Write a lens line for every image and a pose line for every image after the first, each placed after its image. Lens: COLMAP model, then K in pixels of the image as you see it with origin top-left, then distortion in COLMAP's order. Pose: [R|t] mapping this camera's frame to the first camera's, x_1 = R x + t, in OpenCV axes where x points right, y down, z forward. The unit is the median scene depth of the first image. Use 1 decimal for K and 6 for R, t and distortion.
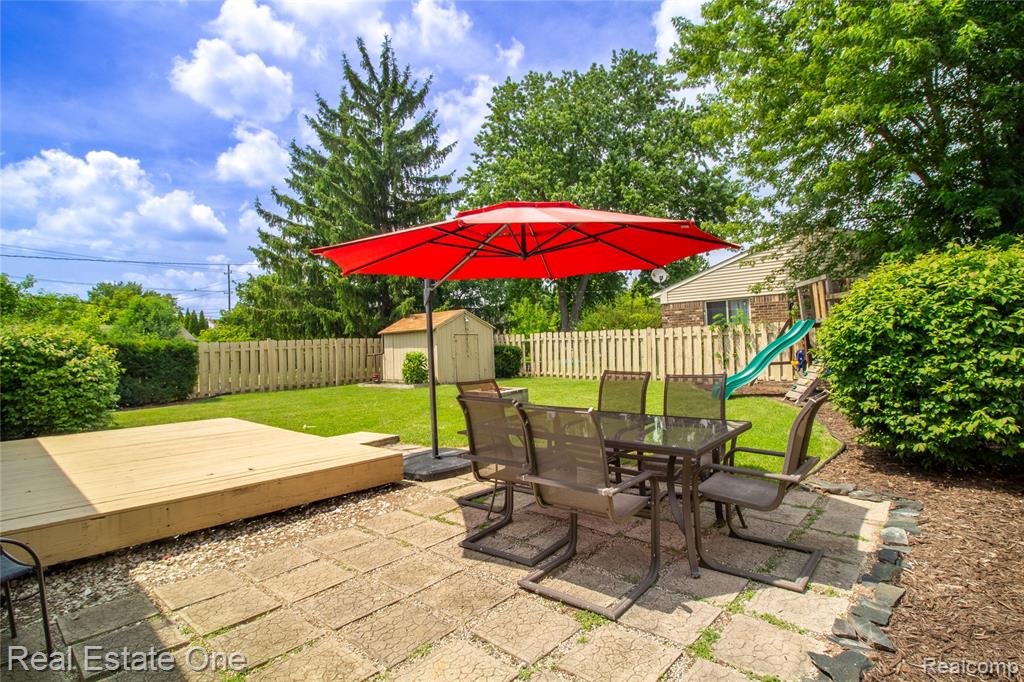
lens RADIAL K [[508.8, 0, 513.5], [0, 508.8, 334.1], [0, 0, 1]] dist [0.003736, -0.015516]
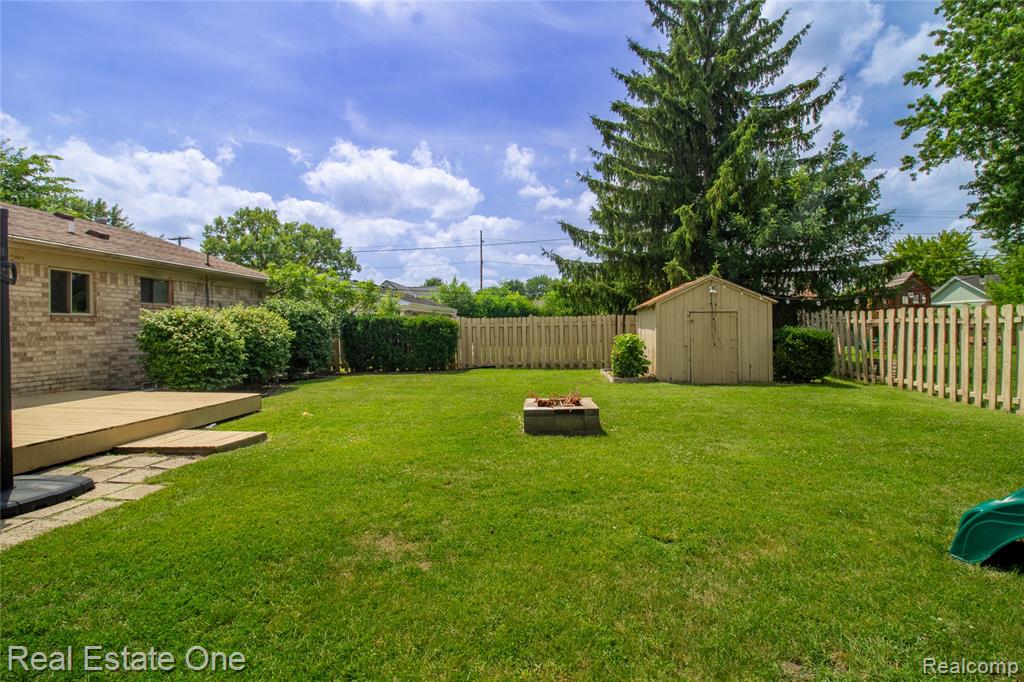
lens RADIAL K [[510.2, 0, 512.0], [0, 510.2, 341.0], [0, 0, 1]] dist [-0.003460, -0.001137]
pose [[0.623977, 0.051486, -0.779745, 0.236935], [0.000782, 0.997786, 0.066509, -0.005248], [0.781442, -0.042110, 0.622555, 0.332577]]
